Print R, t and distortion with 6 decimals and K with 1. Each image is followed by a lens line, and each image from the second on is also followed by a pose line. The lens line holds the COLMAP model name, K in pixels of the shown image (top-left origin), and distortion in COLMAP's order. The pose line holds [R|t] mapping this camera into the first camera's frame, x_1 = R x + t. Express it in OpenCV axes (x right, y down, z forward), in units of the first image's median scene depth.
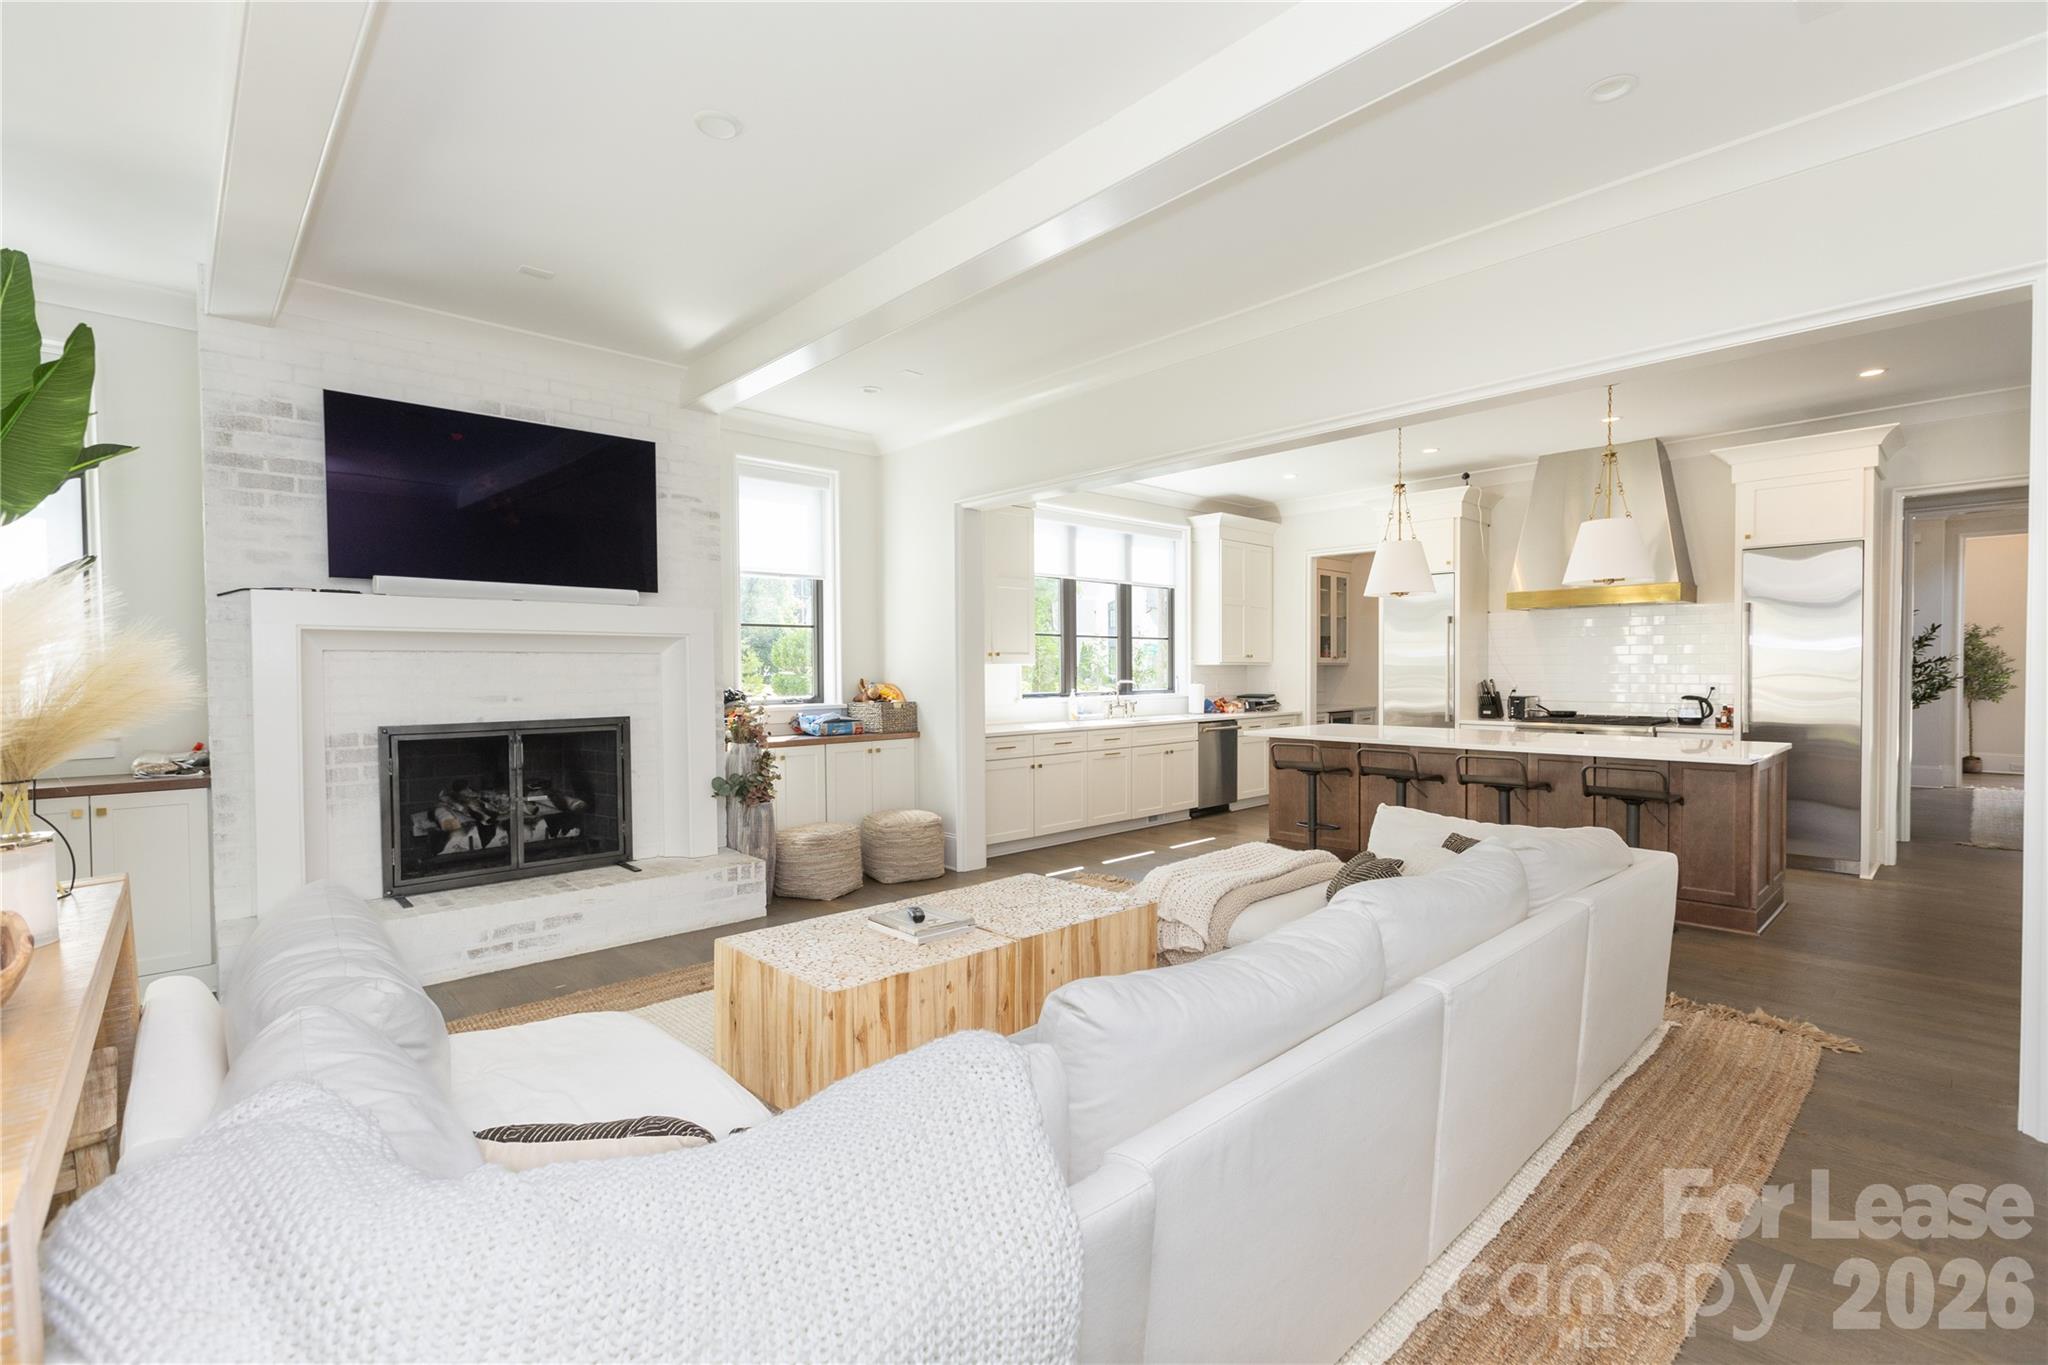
lens RADIAL K [[959.6, 0, 1026.6], [0, 959.6, 681.7], [0, 0, 1]] dist [0.004262, -0.000278]
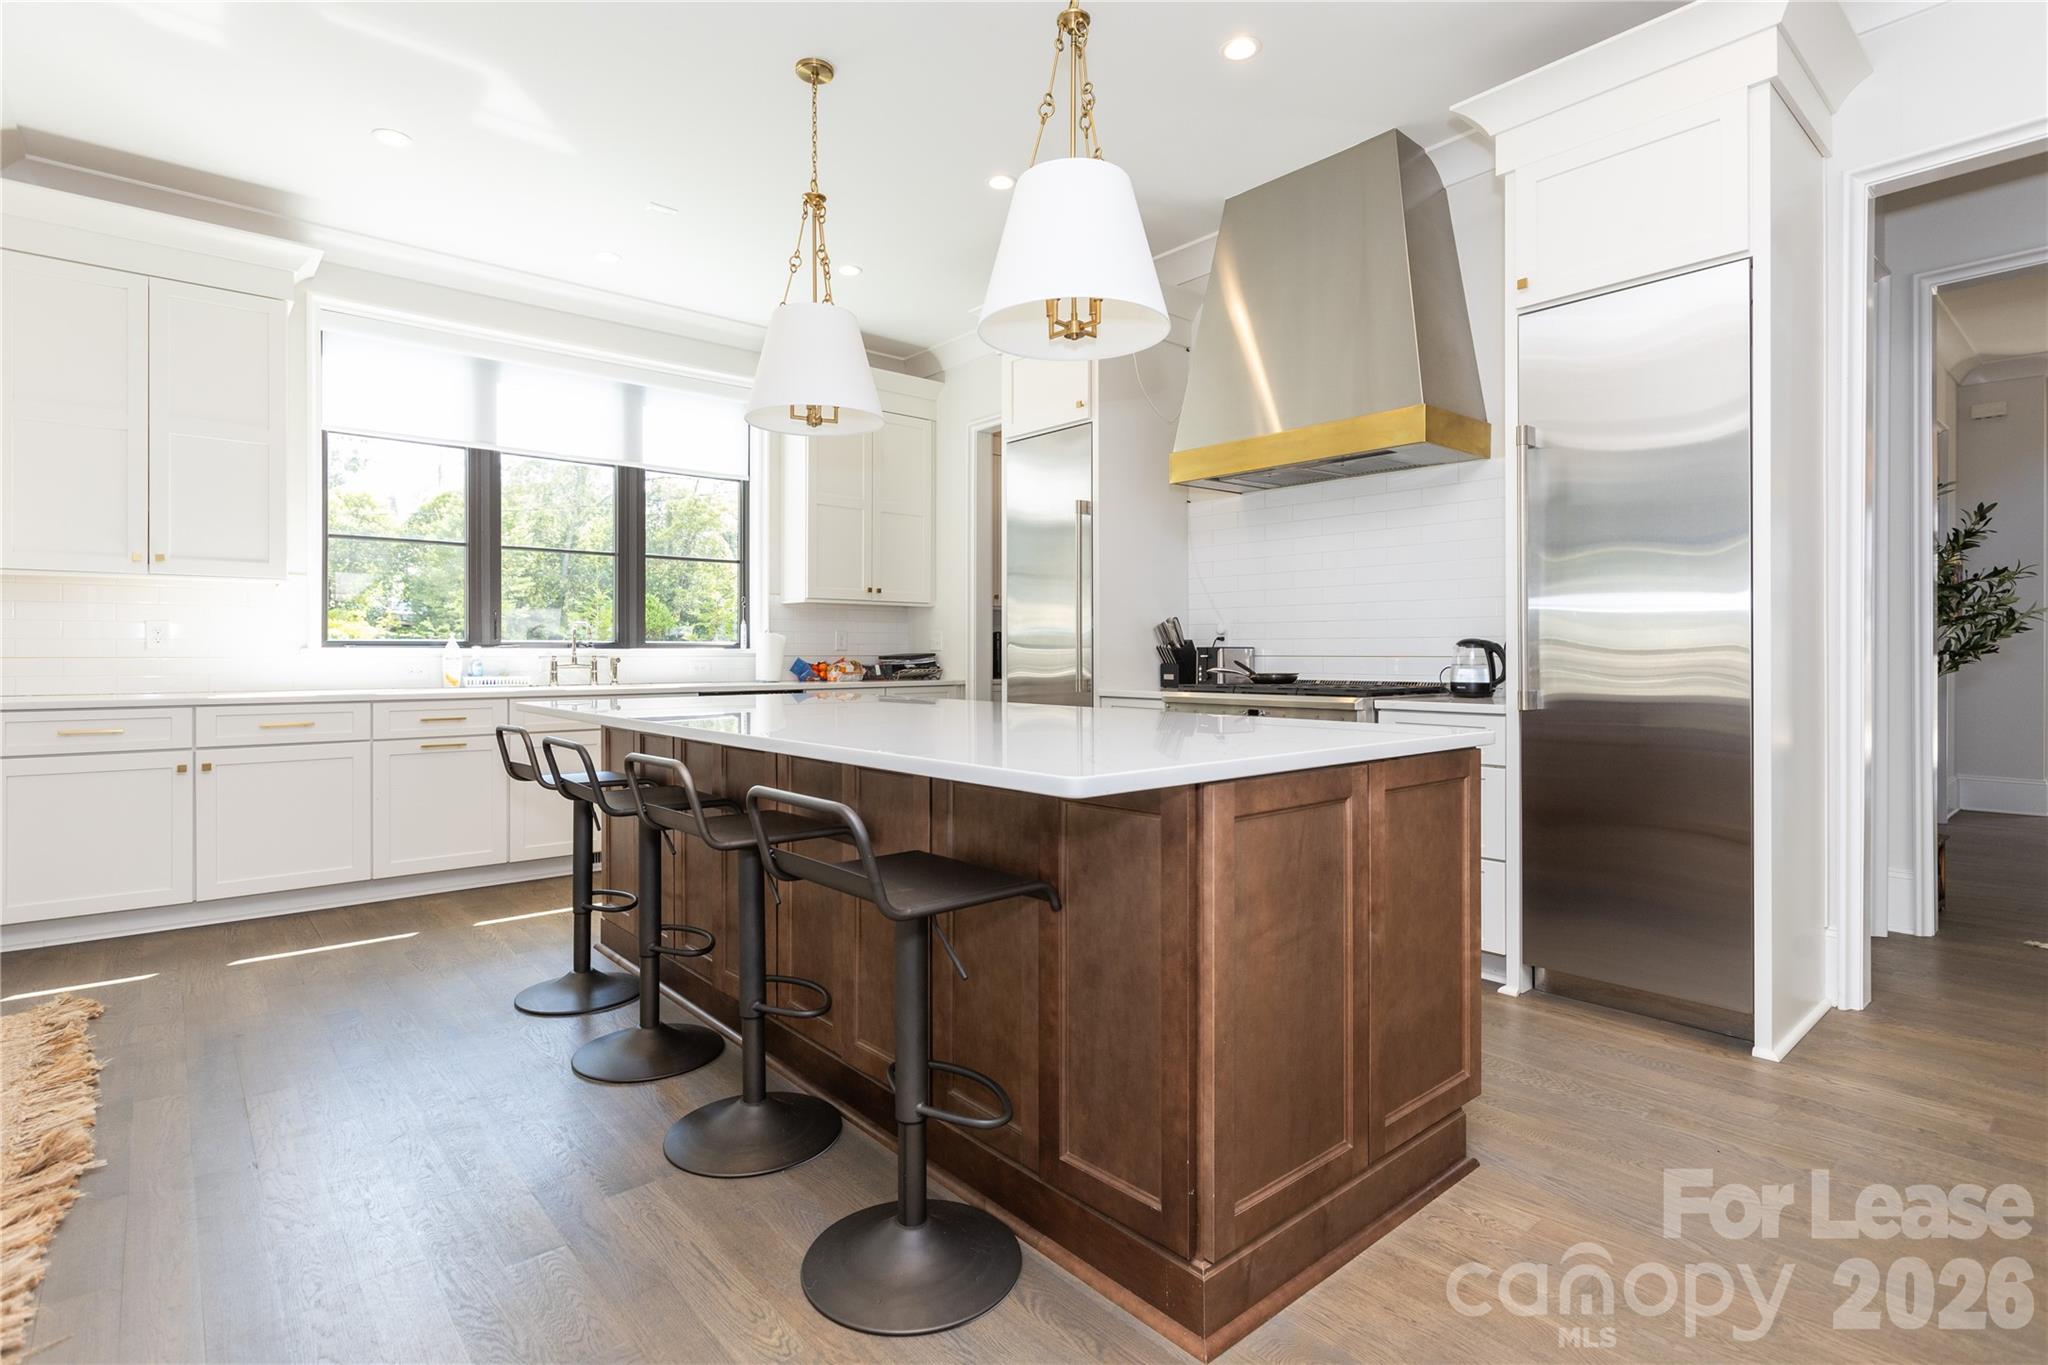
lens RADIAL K [[1003.3, 0, 1059.8], [0, 1003.3, 647.5], [0, 0, 1]] dist [0.004353, -0.002735]
pose [[0.998899, 0.002914, -0.046812, 0.530151], [-0.003909, 0.999768, -0.021177, 0.032602], [0.046739, 0.021336, 0.998679, 0.494021]]
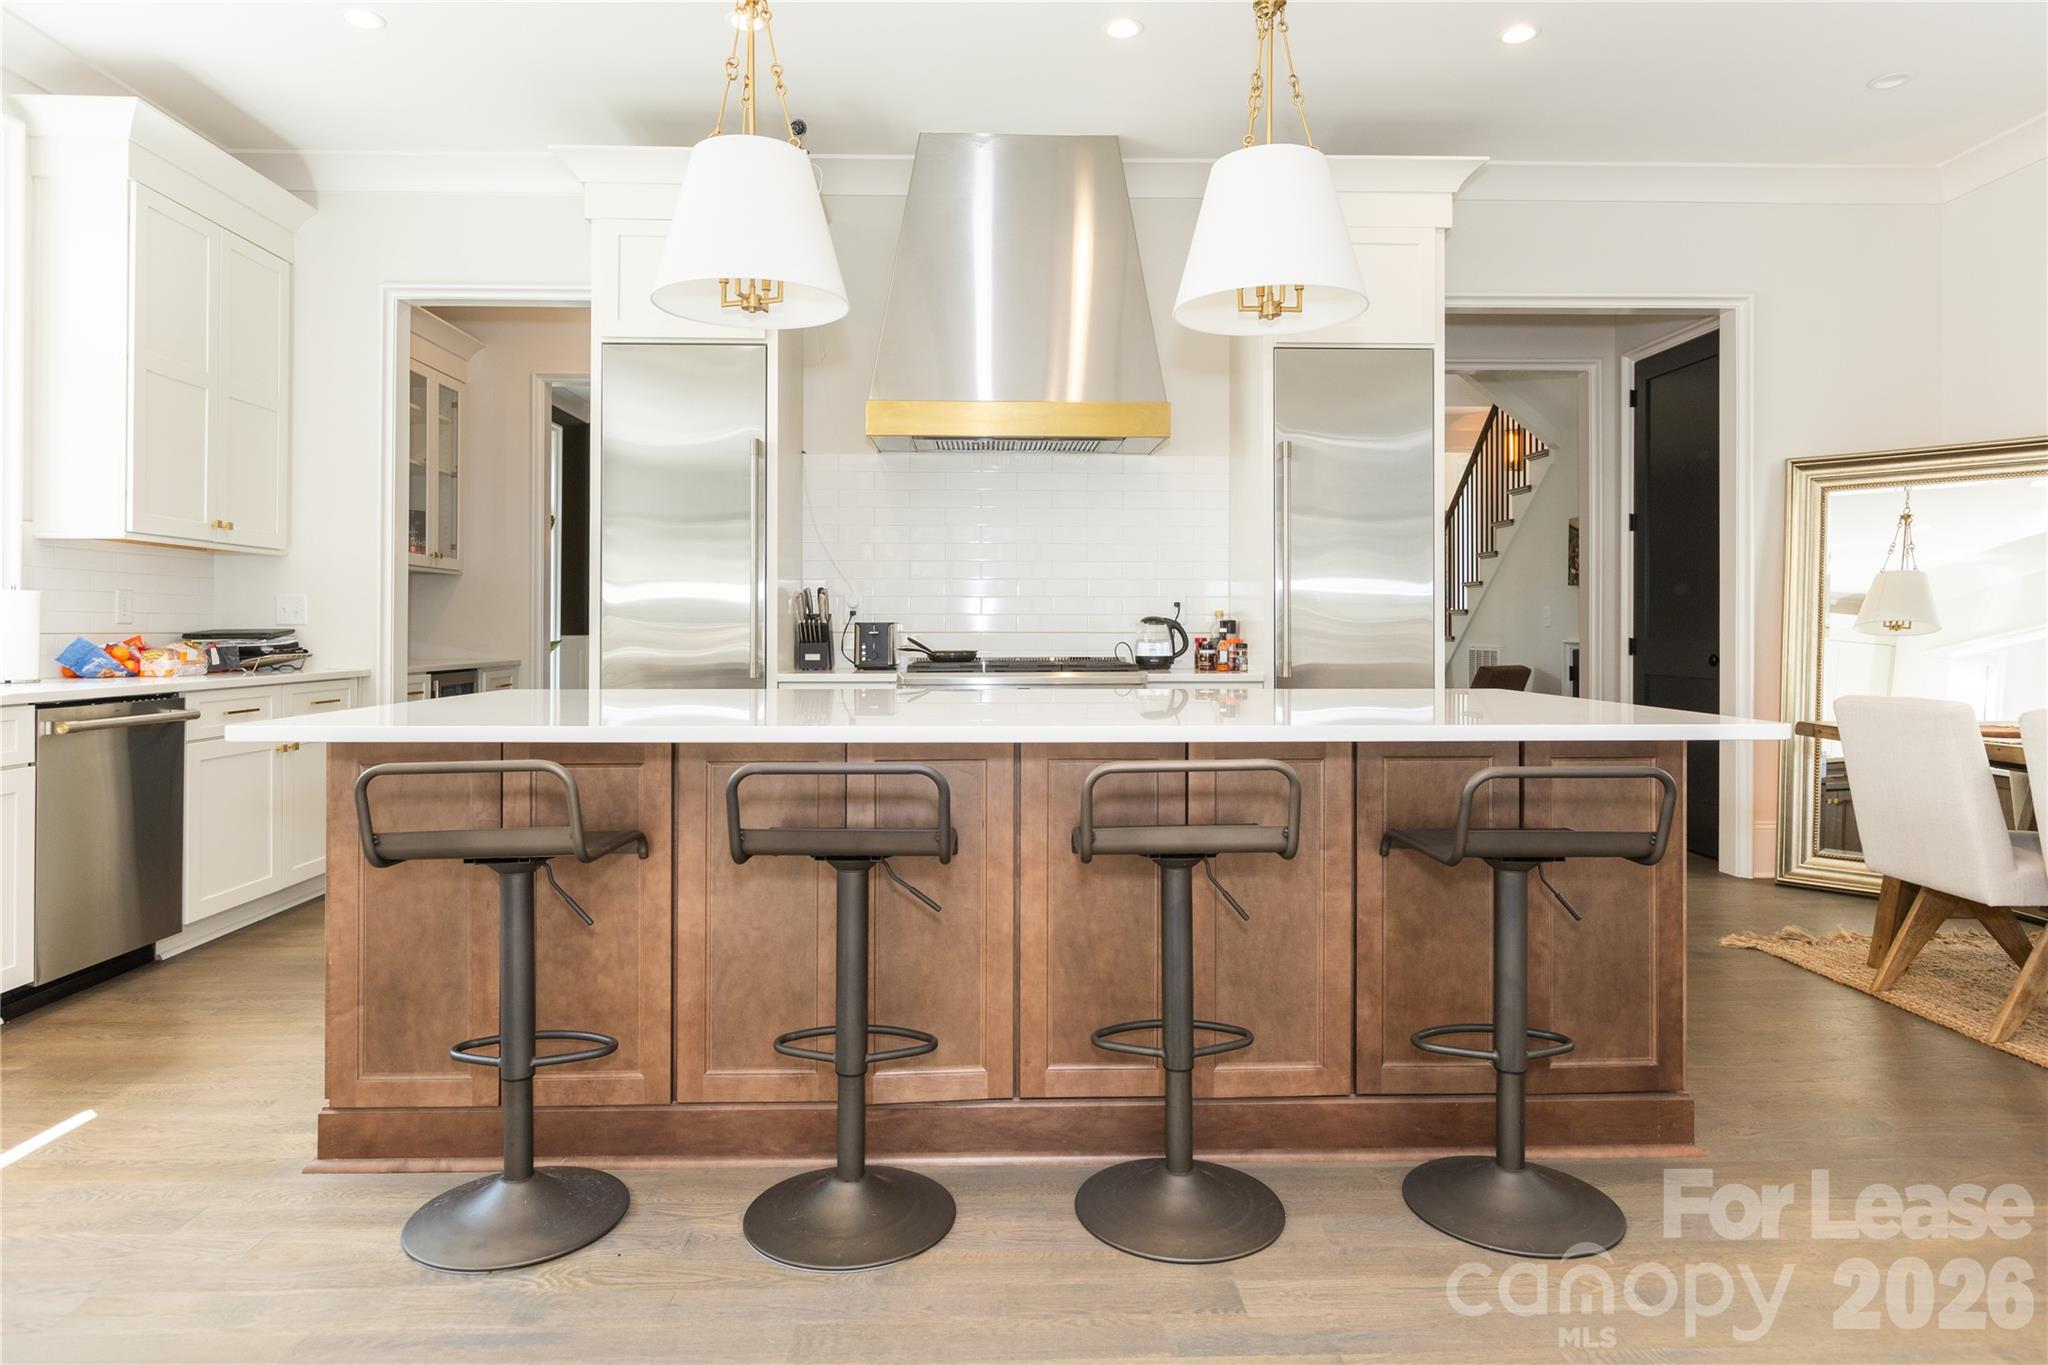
lens RADIAL K [[1175.8, 0, 1005.6], [0, 1175.8, 615.0], [0, 0, 1]] dist [0.005552, -0.003374]
pose [[0.674169, 0.013270, 0.738458, 0.135963], [0.008879, 0.999621, -0.026069, 0.032298], [-0.738524, 0.024132, 0.673795, 0.641082]]
